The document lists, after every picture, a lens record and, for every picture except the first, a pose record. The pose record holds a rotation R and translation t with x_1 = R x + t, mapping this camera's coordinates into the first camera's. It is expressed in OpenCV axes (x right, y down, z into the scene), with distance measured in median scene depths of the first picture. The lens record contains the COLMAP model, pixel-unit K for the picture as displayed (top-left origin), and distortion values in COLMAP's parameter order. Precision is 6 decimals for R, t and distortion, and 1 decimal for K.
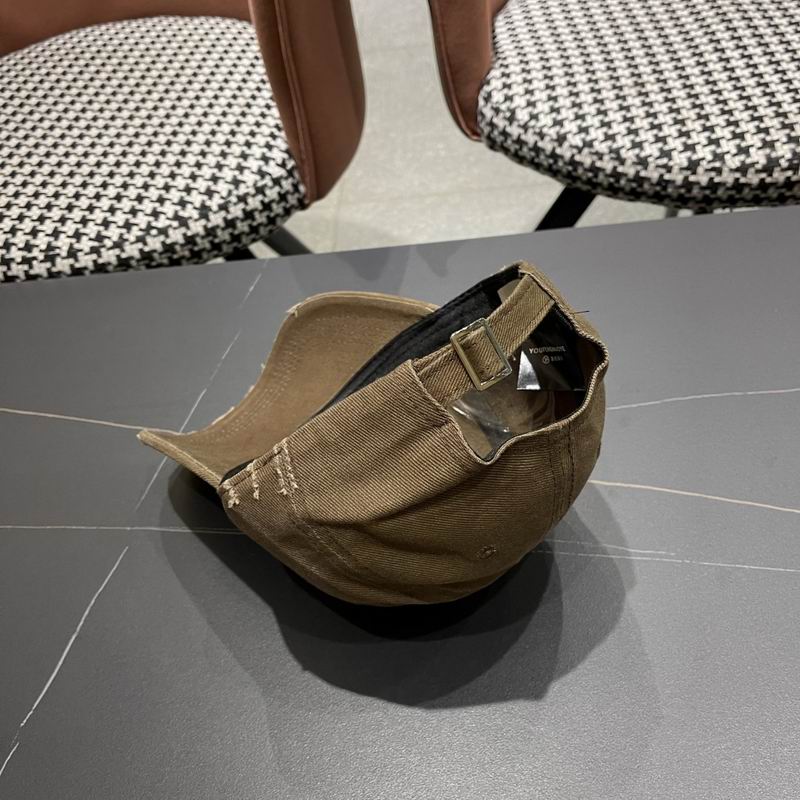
lens RADIAL K [[865.9, 0, 403.7], [0, 865.9, 396.7], [0, 0, 1]] dist [0.022214, 0.000000]
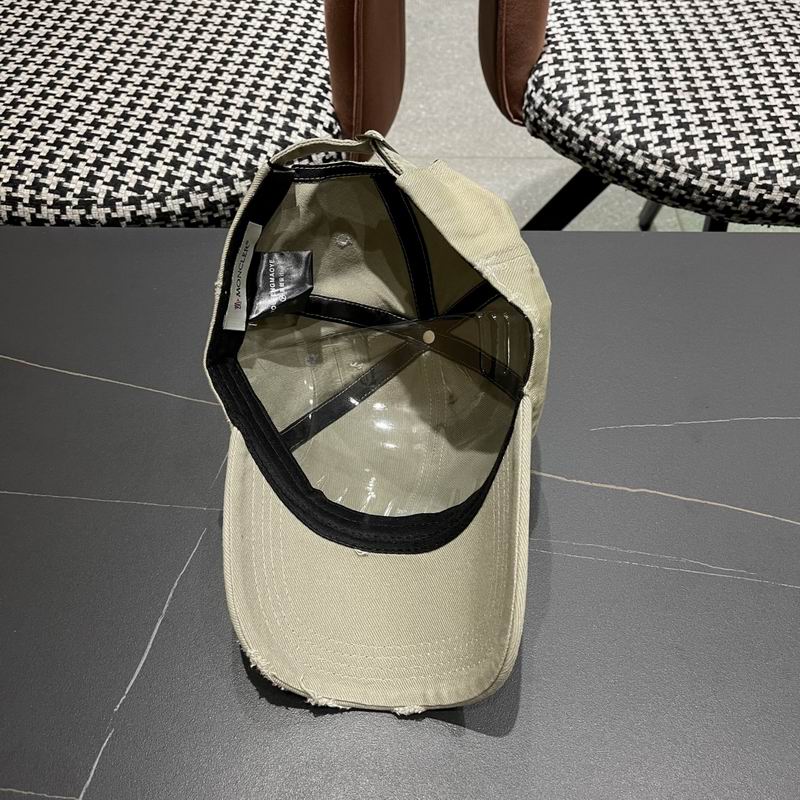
lens RADIAL K [[865.9, 0, 396.0], [0, 865.9, 403.2], [0, 0, 1]] dist [0.022214, 0.000000]
pose [[0.990153, 0.078450, 0.115945, -0.159807], [-0.086310, 0.994186, 0.064388, -0.033909], [-0.110220, -0.073761, 0.991166, 0.012412]]
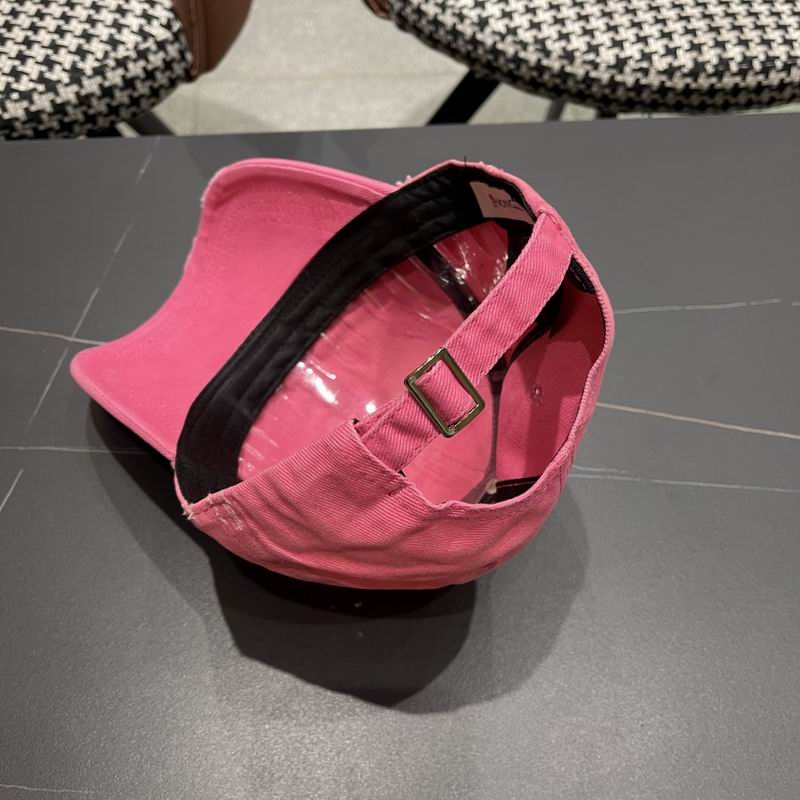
lens RADIAL K [[865.9, 0, 404.5], [0, 865.9, 411.1], [0, 0, 1]] dist [0.022214, 0.000000]
pose [[0.981432, 0.001193, 0.191808, -0.076568], [-0.026222, 0.991427, 0.128006, -0.004278], [-0.190011, -0.130659, 0.973049, 0.063048]]
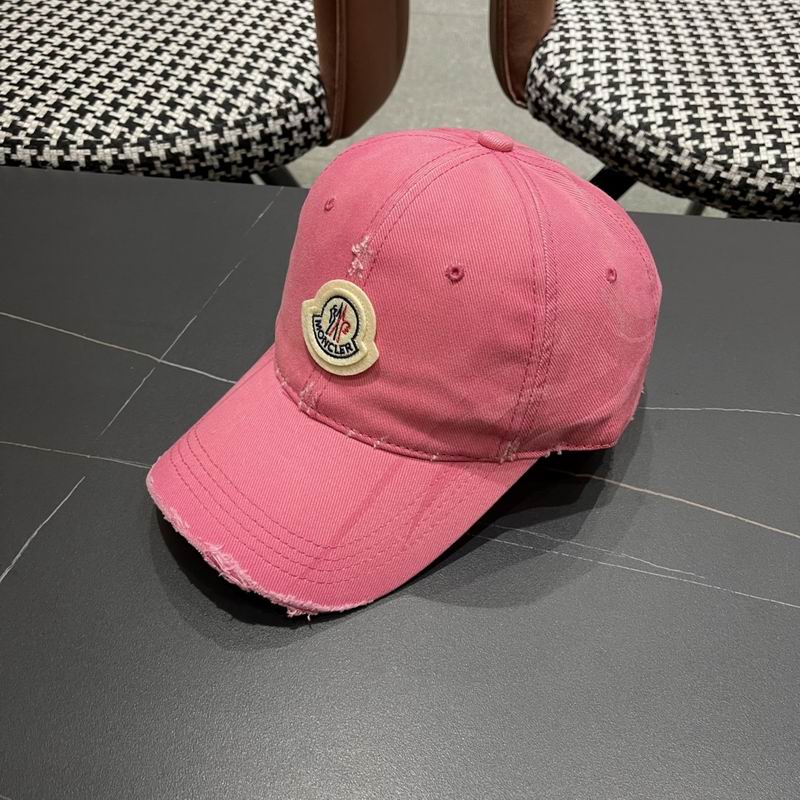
lens RADIAL K [[865.9, 0, 411.6], [0, 865.9, 398.7], [0, 0, 1]] dist [0.022214, 0.000000]
pose [[0.985396, 0.158315, 0.062698, -0.043731], [-0.159461, 0.987109, 0.013684, 0.022282], [-0.059723, -0.023482, 0.997939, 0.081736]]
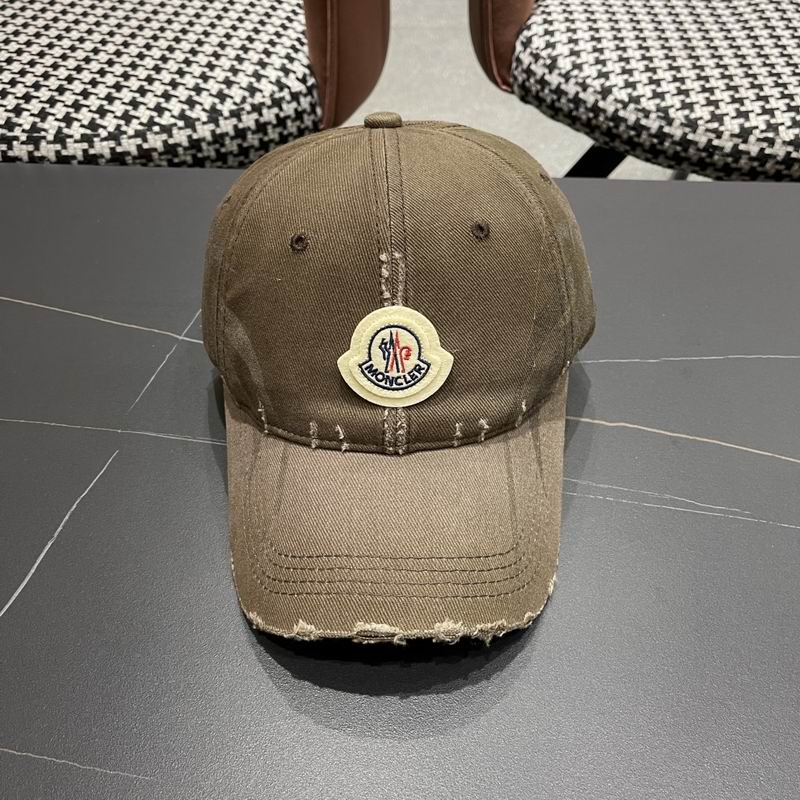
lens RADIAL K [[865.9, 0, 399.6], [0, 865.9, 400.5], [0, 0, 1]] dist [0.022214, 0.000000]
pose [[0.989908, 0.109154, 0.090377, -0.087559], [-0.107966, 0.993993, -0.017943, 0.075960], [-0.091793, 0.008004, 0.995746, 0.085885]]
